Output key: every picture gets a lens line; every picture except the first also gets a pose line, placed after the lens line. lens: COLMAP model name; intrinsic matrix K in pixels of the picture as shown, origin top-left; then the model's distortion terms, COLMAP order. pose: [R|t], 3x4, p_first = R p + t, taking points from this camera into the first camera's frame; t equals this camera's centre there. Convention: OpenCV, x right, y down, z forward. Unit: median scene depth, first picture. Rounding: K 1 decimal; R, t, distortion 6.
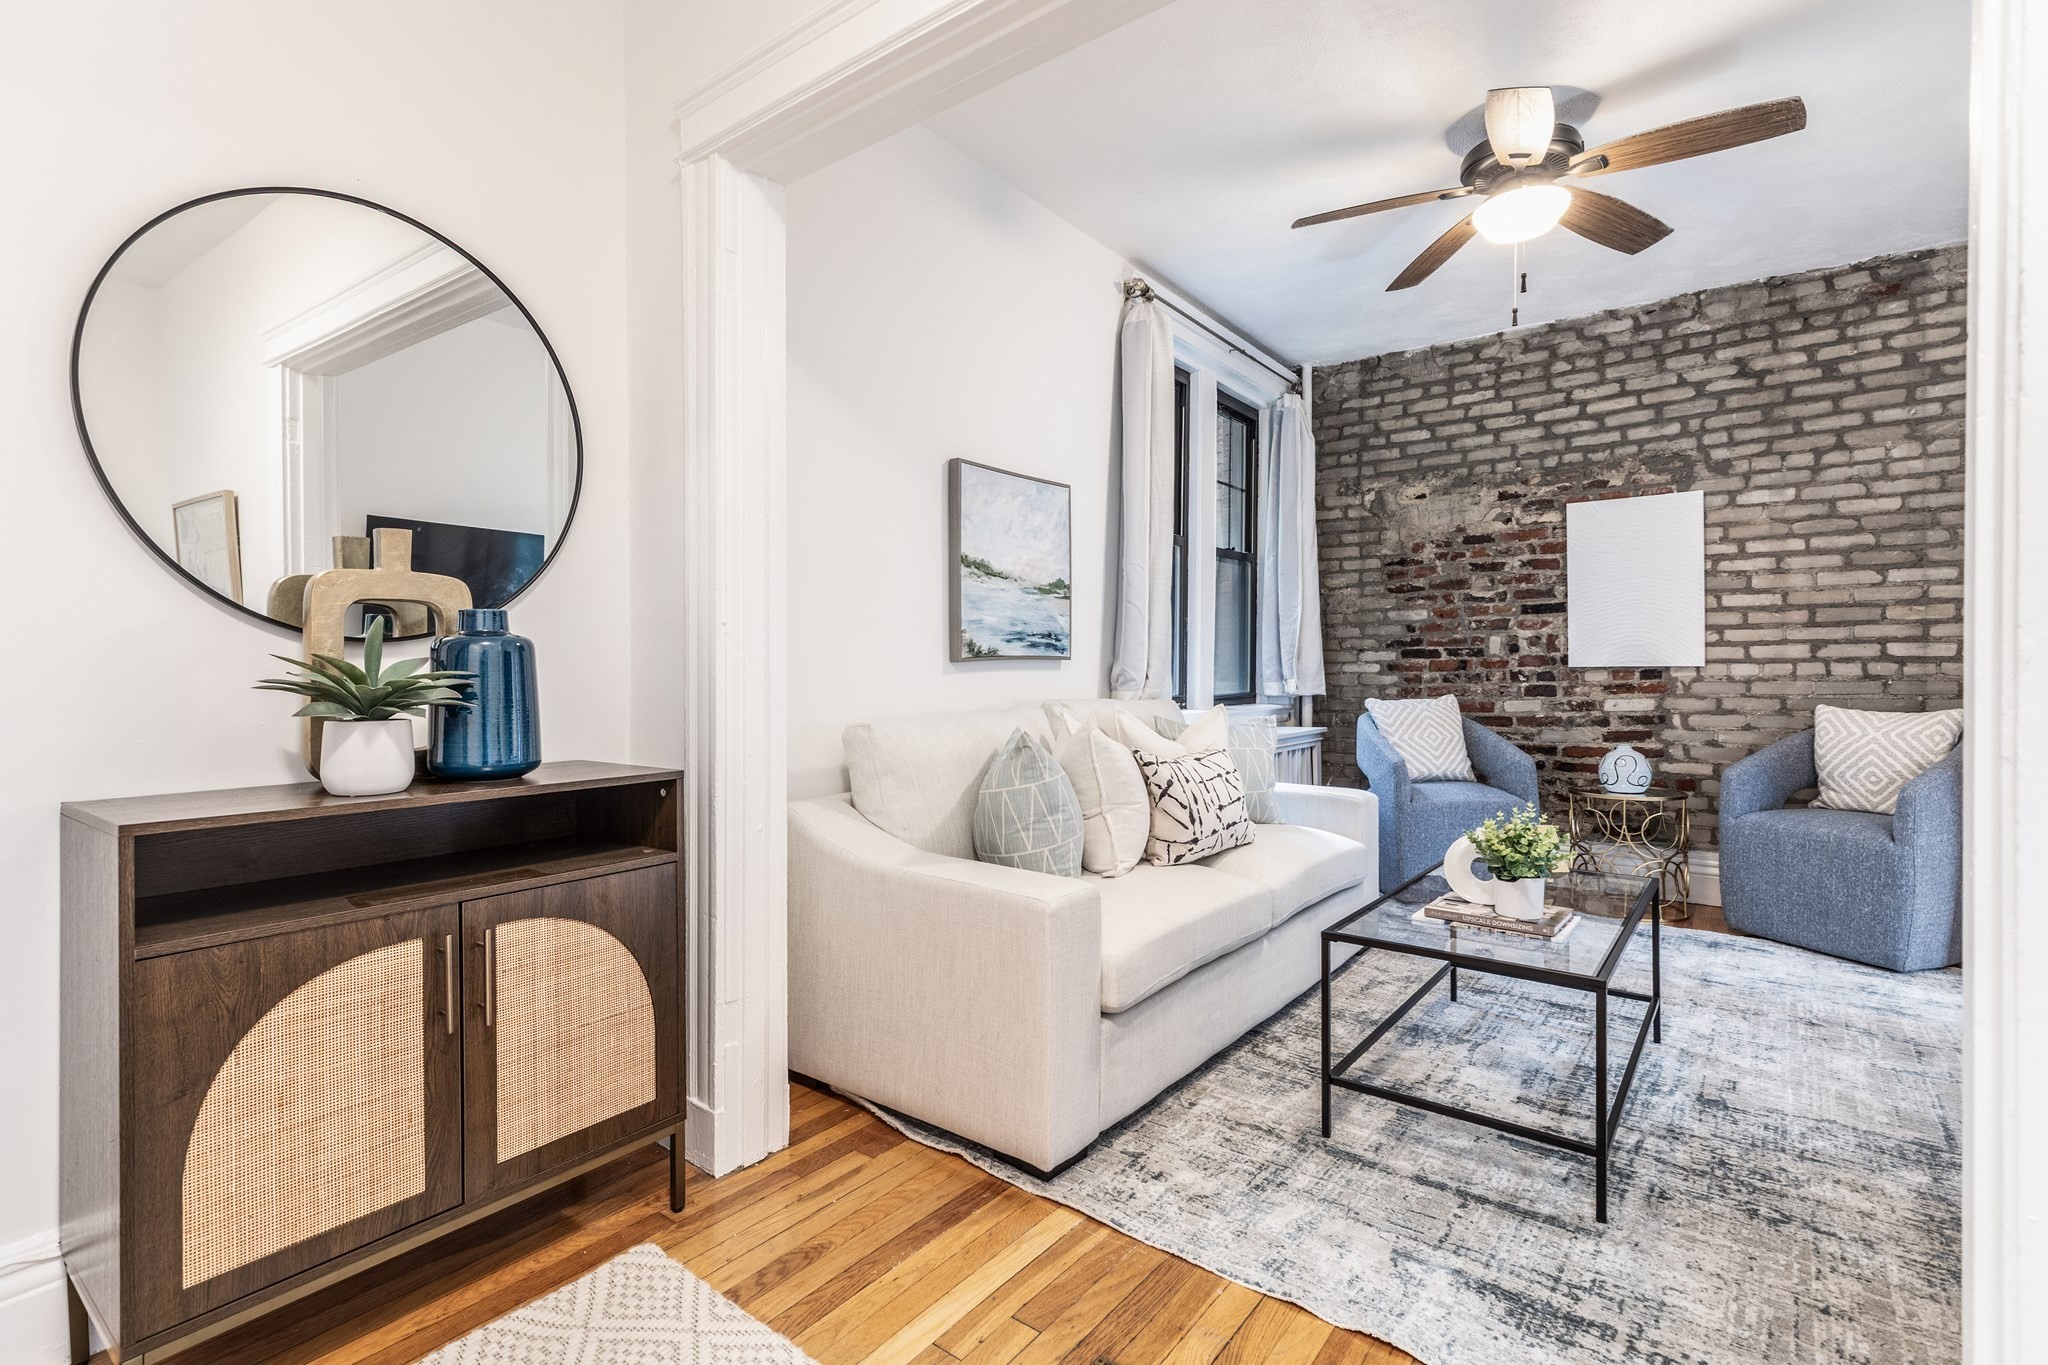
lens RADIAL K [[970.7, 0, 992.5], [0, 970.7, 665.4], [0, 0, 1]] dist [0.008182, -0.000400]
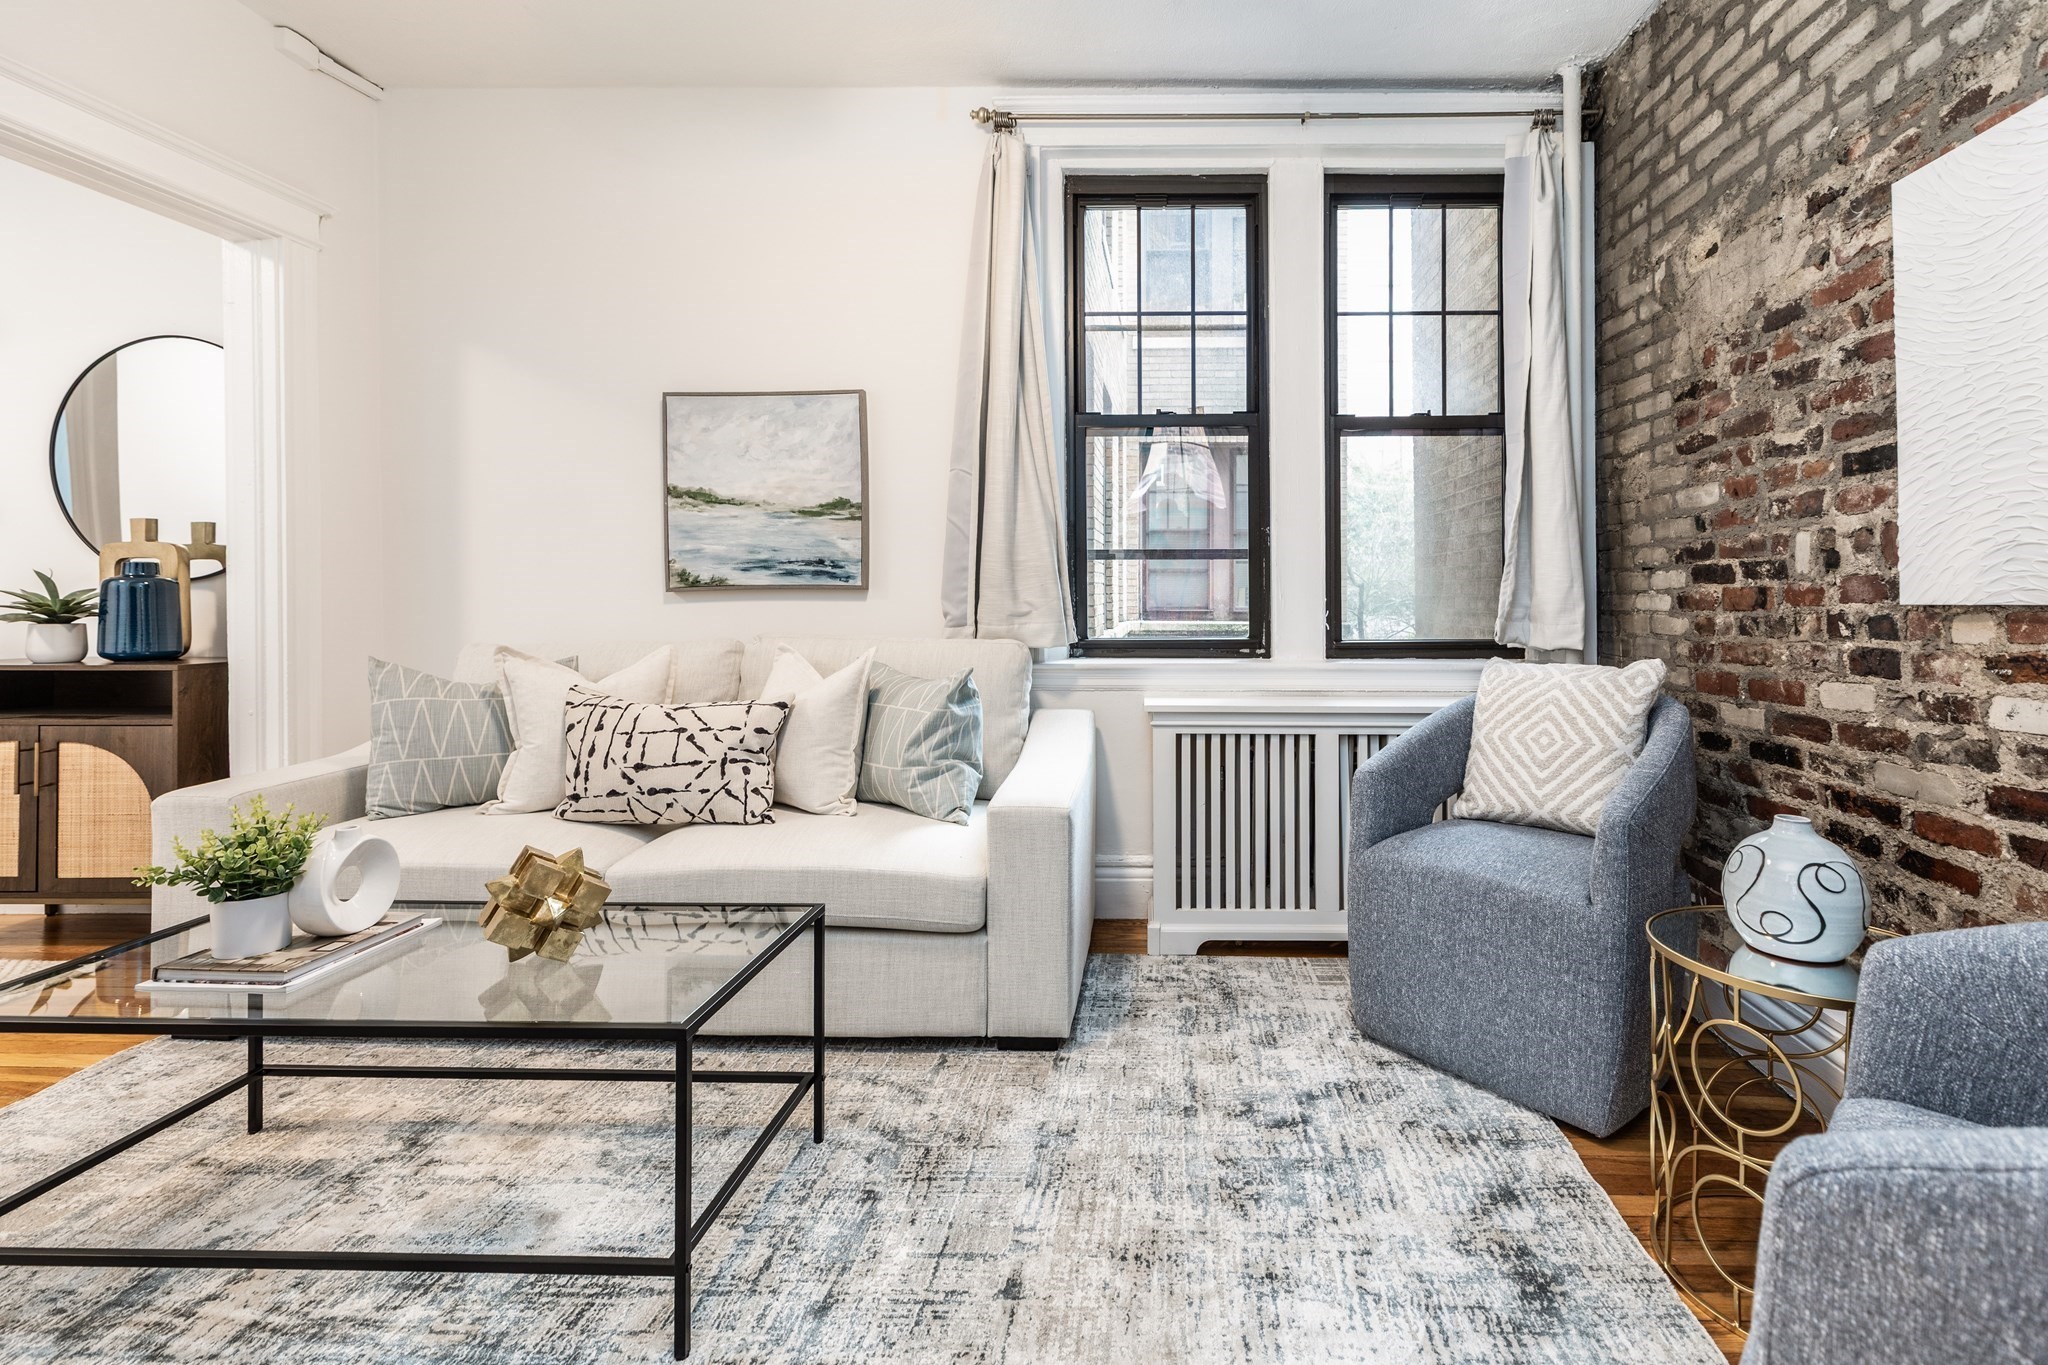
lens RADIAL K [[970.7, 0, 1148.3], [0, 970.7, 593.5], [0, 0, 1]] dist [0.008182, -0.000400]
pose [[0.598596, 0.002139, -0.801048, 0.813872], [-0.001854, 0.999997, 0.001285, -0.002967], [0.801049, 0.000716, 0.598599, 0.594254]]
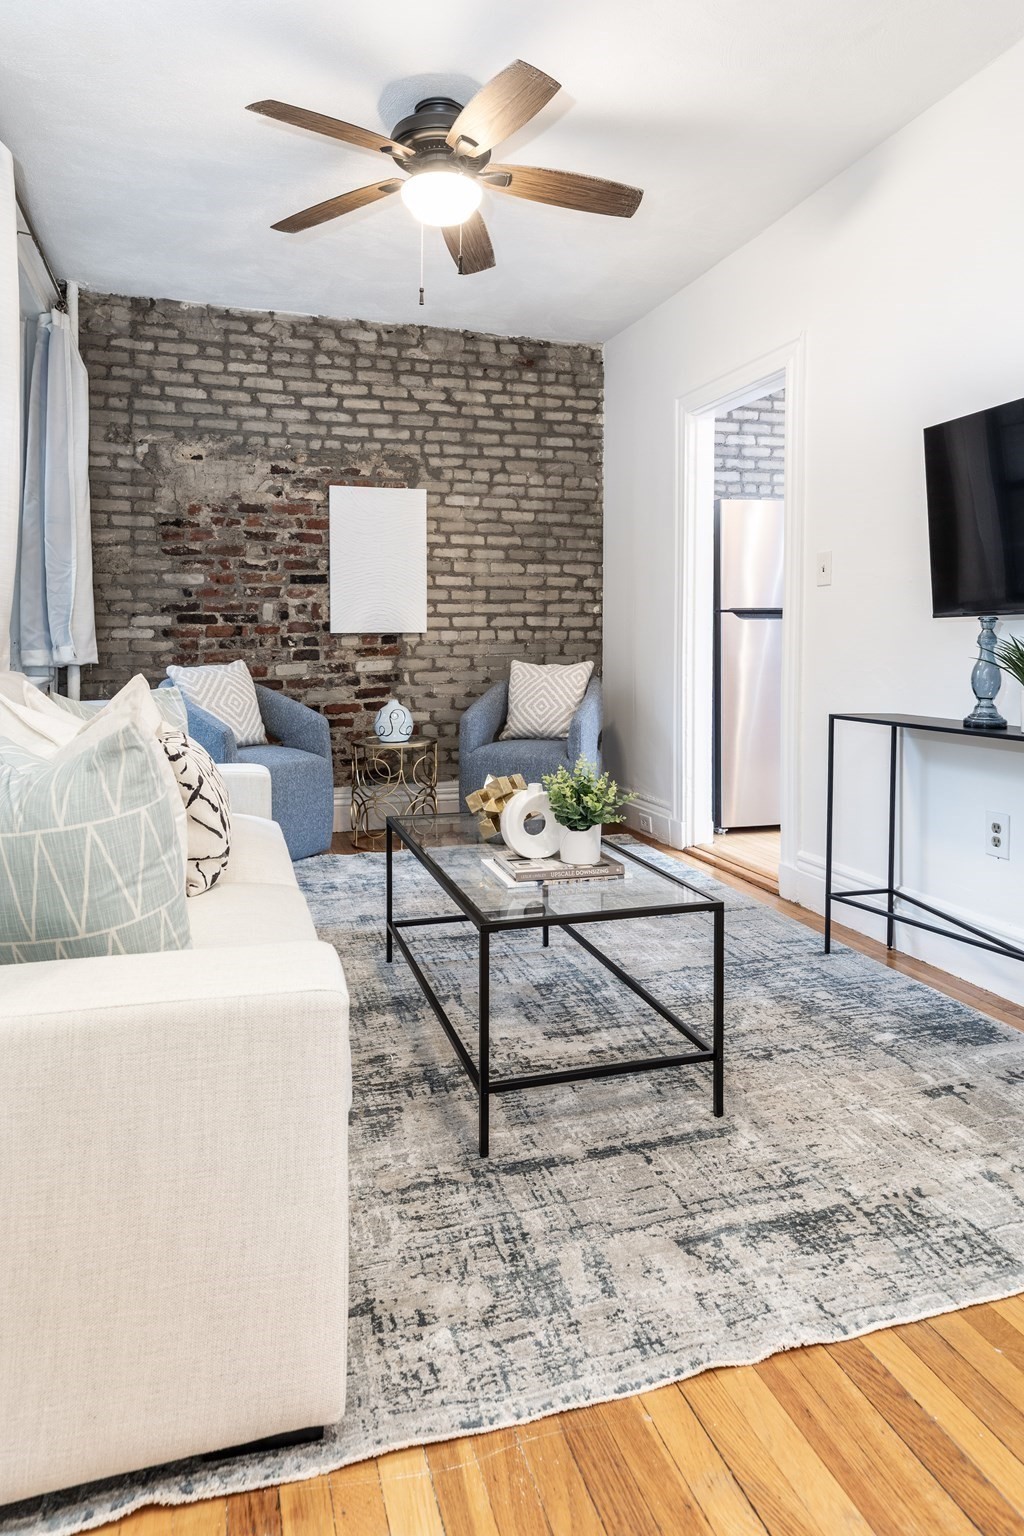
lens RADIAL K [[913.0, 0, 504.6], [0, 913.0, 650.9], [0, 0, 1]] dist [0.007309, -0.003554]
pose [[0.566291, -0.009531, 0.824150, -0.173525], [-0.002595, 0.999908, 0.013346, 0.008666], [-0.824201, -0.009697, 0.566214, 0.278138]]
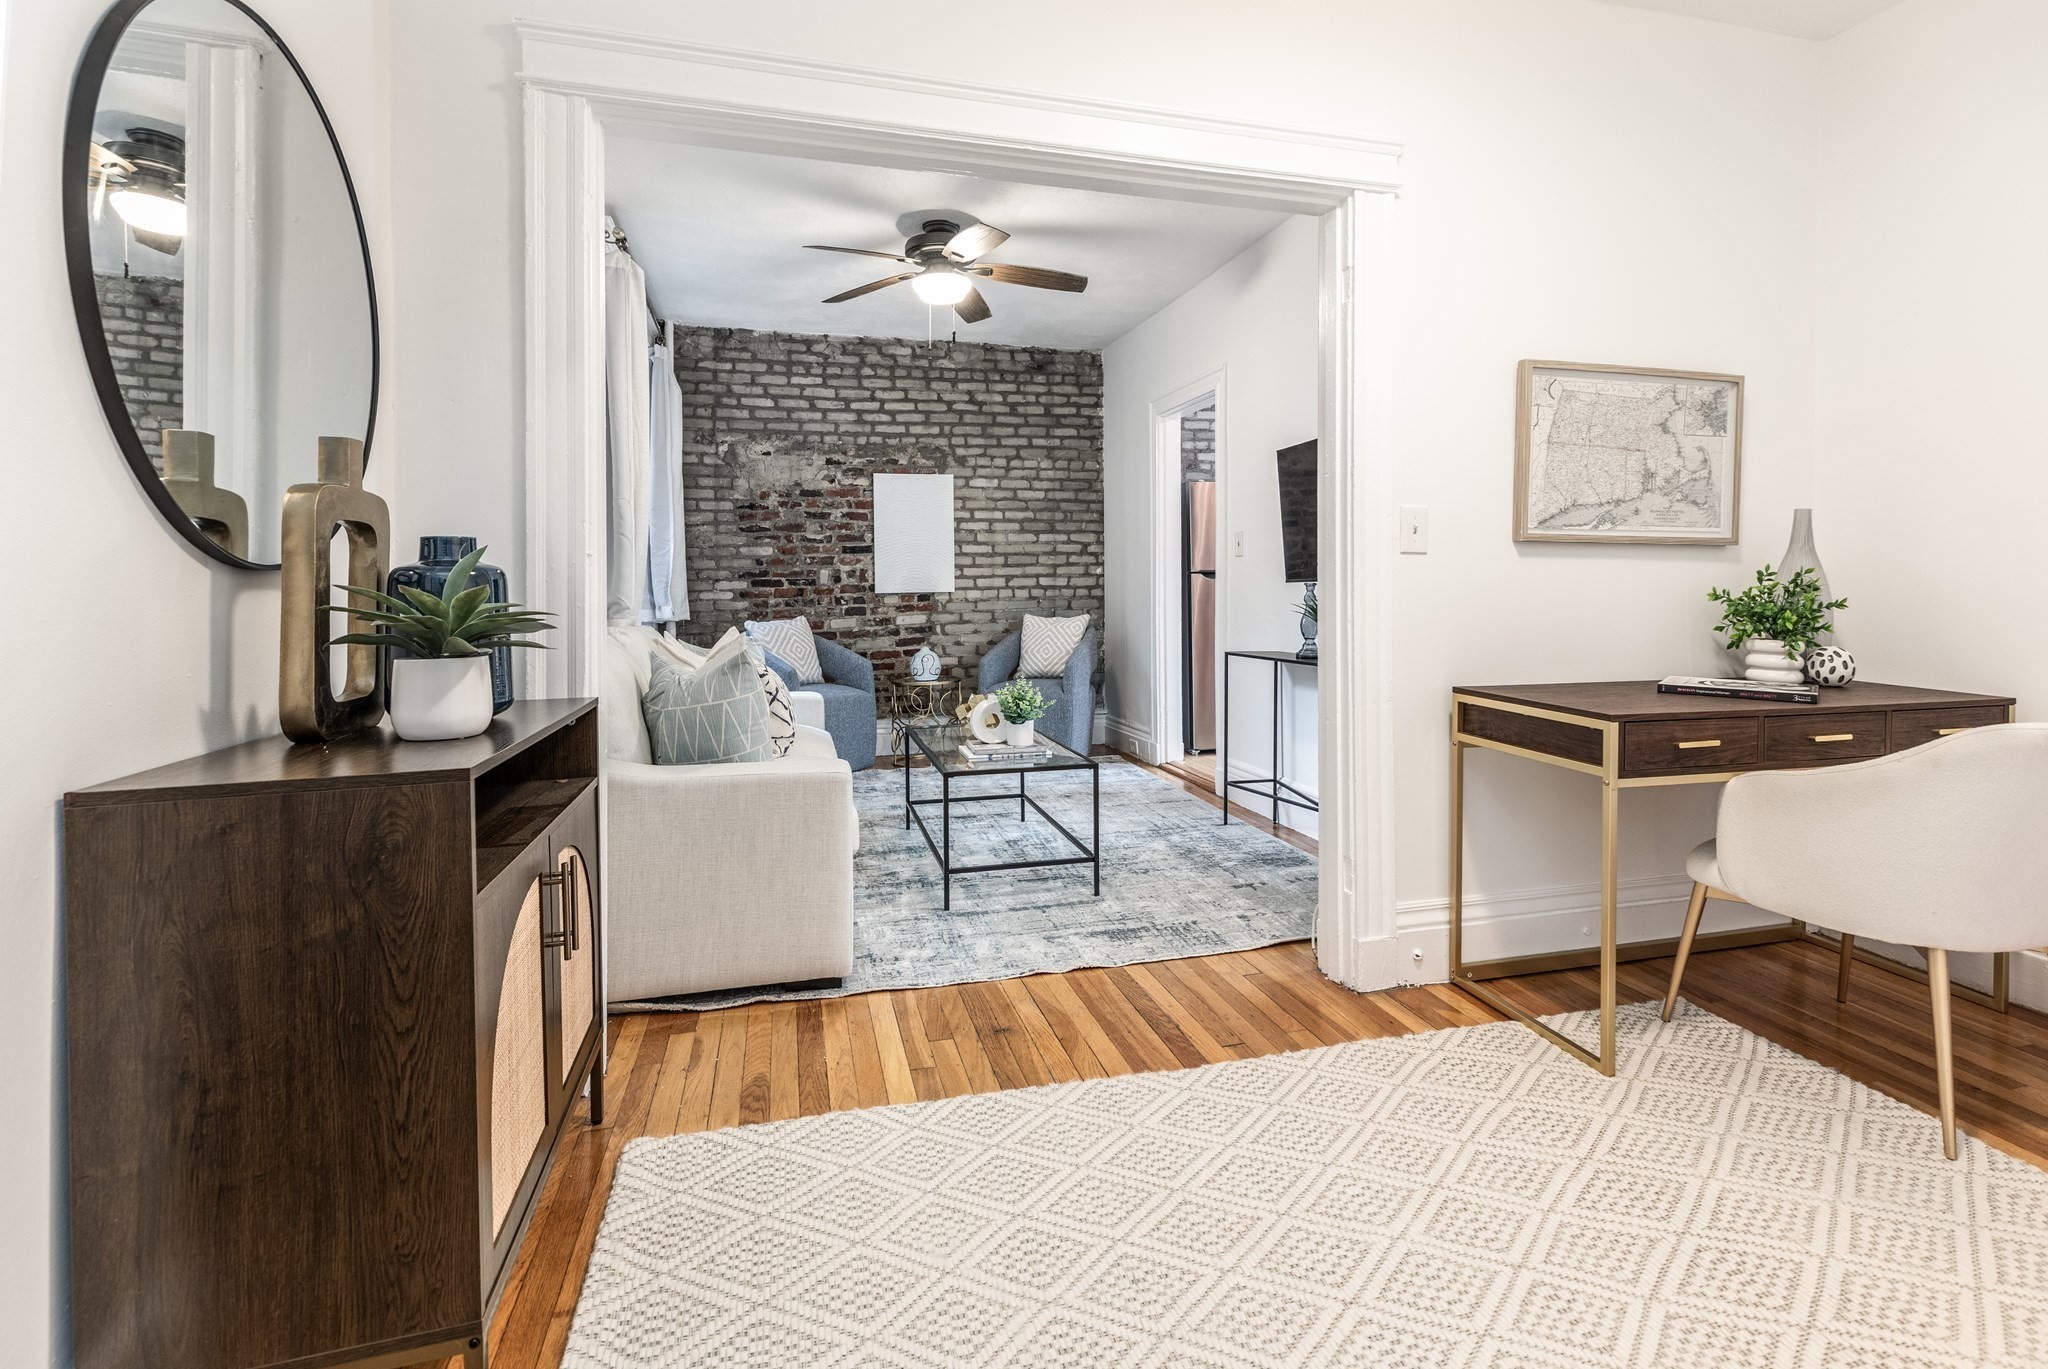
lens RADIAL K [[970.7, 0, 1064.8], [0, 970.7, 587.8], [0, 0, 1]] dist [0.008182, -0.000400]
pose [[0.581472, -0.002488, 0.813562, -0.403494], [0.007423, 0.999970, -0.002247, -0.001133], [-0.813532, 0.007345, 0.581473, -0.005142]]
